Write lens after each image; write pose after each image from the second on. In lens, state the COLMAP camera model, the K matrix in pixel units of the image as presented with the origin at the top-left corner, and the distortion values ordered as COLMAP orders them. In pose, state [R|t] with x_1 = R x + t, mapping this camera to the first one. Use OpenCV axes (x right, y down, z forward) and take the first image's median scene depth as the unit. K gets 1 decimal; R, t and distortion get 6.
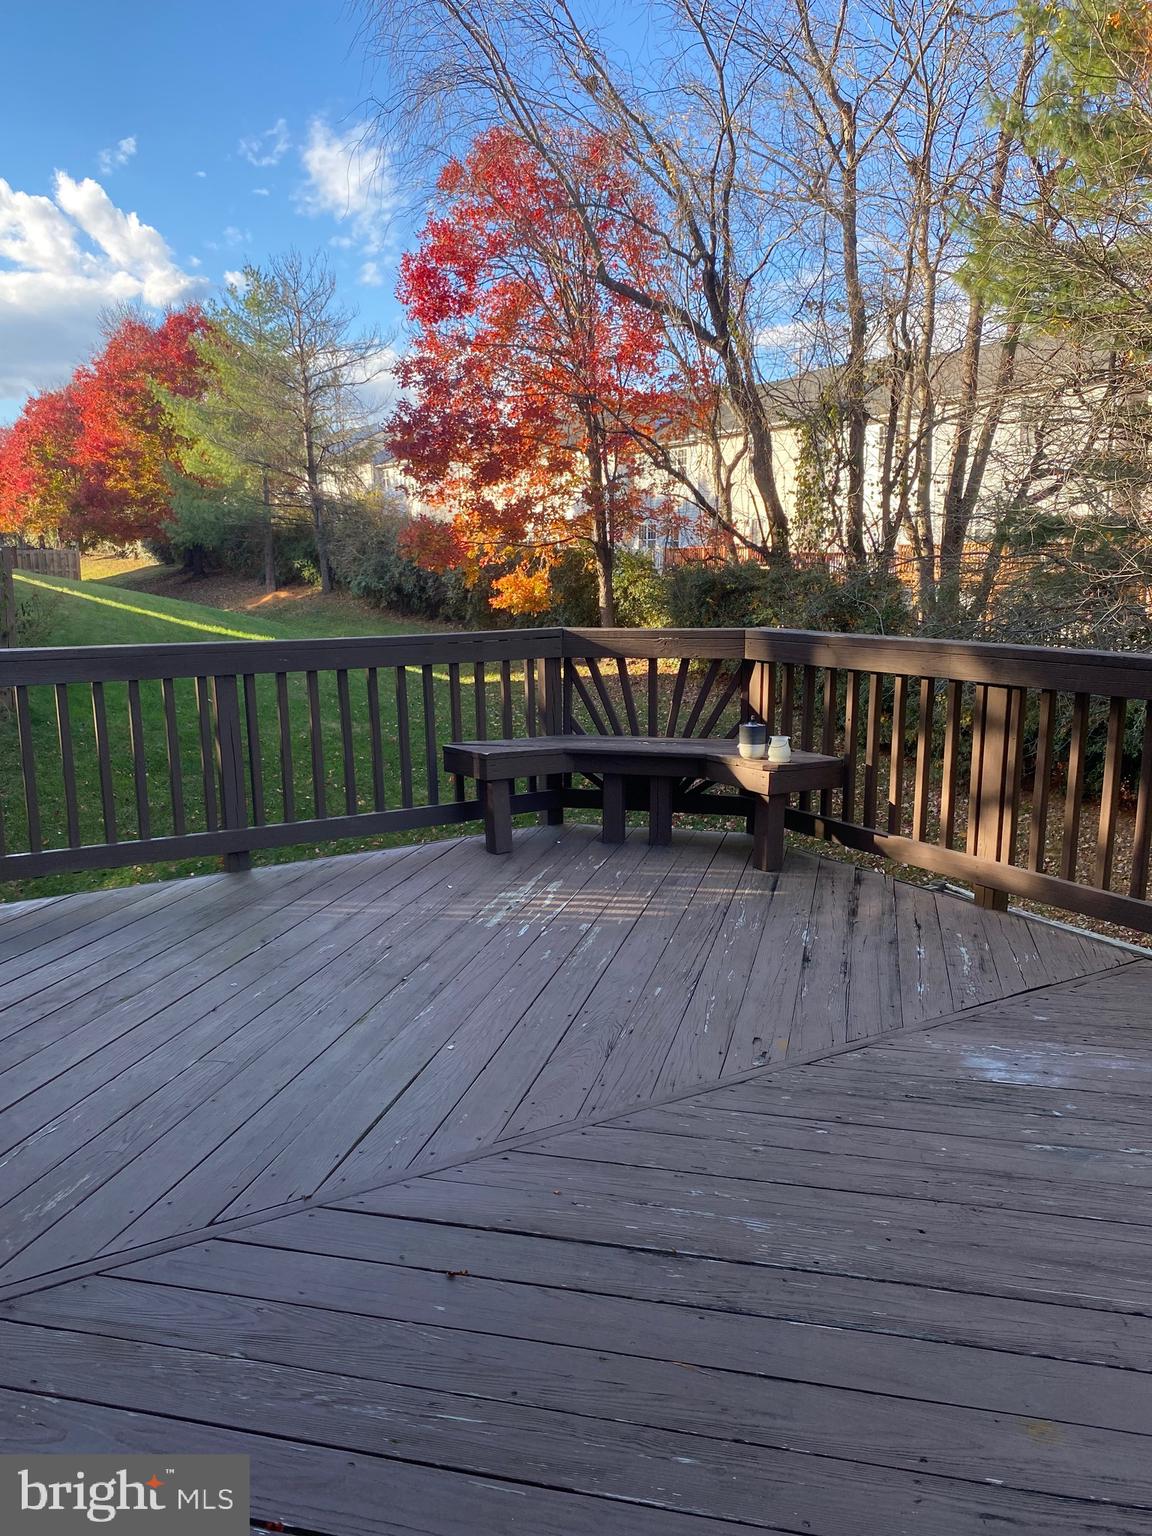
lens RADIAL K [[1155.6, 0, 588.1], [0, 1155.6, 769.9], [0, 0, 1]] dist [0.045704, -0.068017]
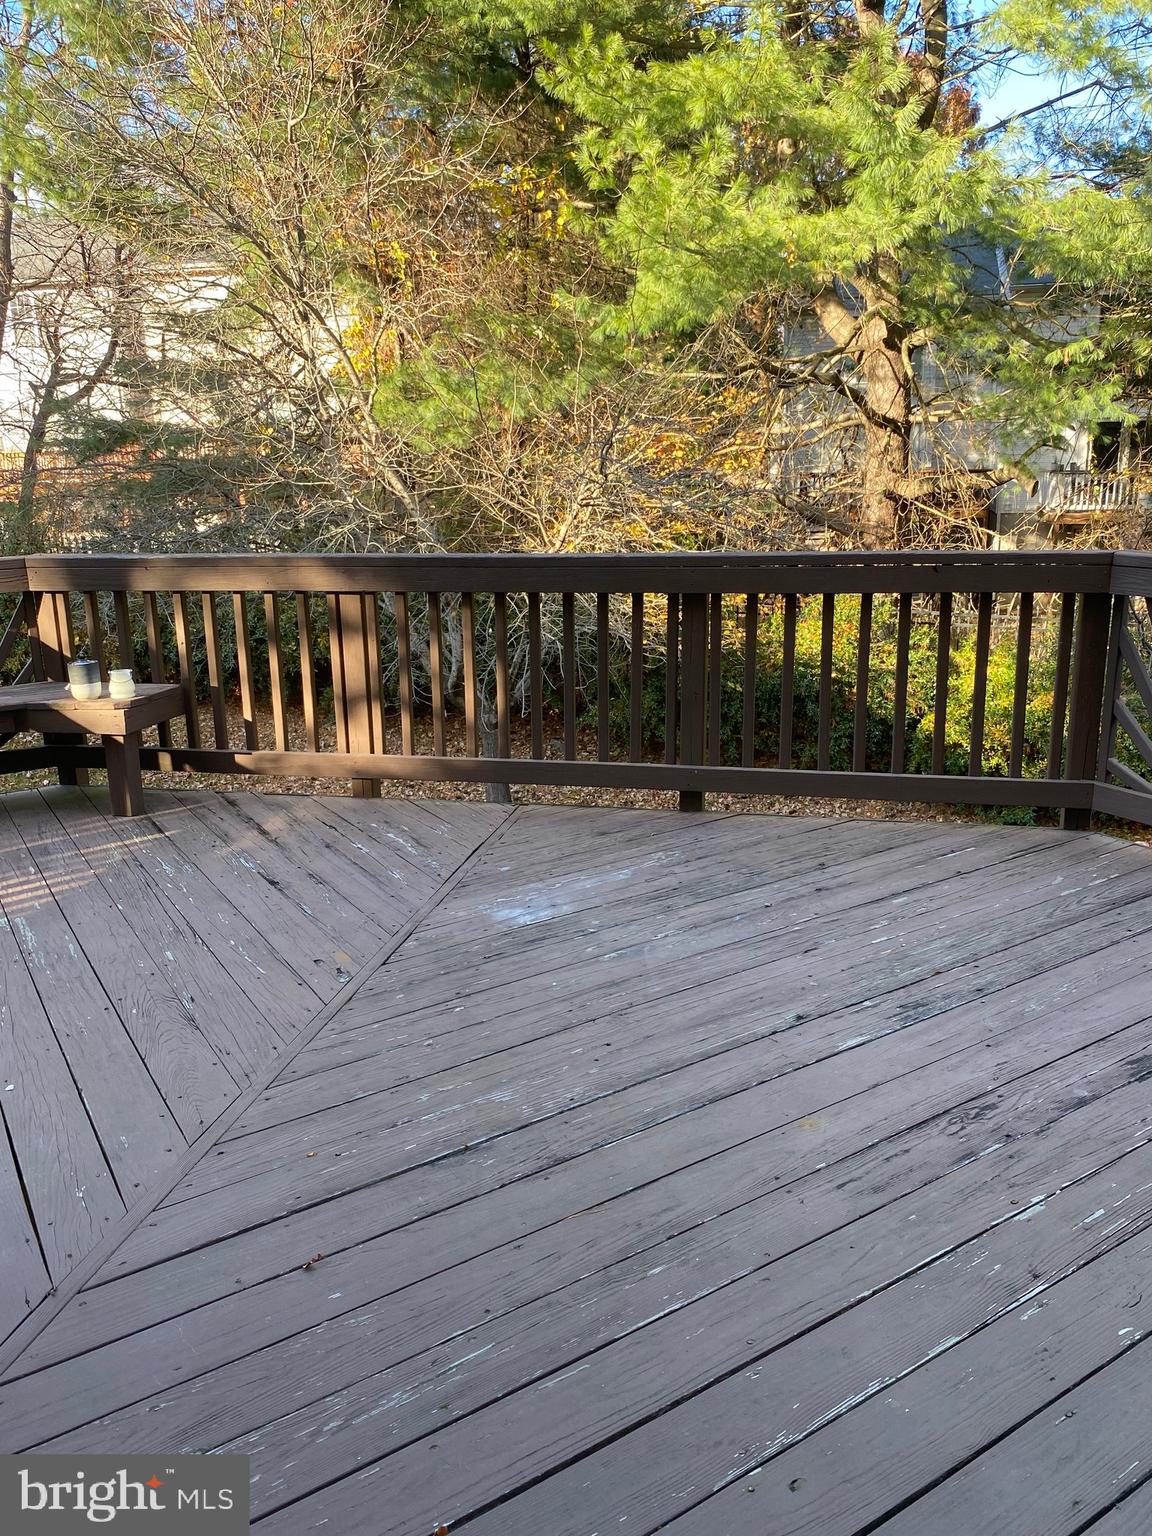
lens RADIAL K [[1155.6, 0, 581.7], [0, 1155.6, 760.2], [0, 0, 1]] dist [0.045704, -0.068017]
pose [[0.700189, -0.200175, 0.685321, -0.295808], [0.153900, 0.979642, 0.128903, -0.028510], [-0.697173, 0.015214, 0.716742, 0.097271]]
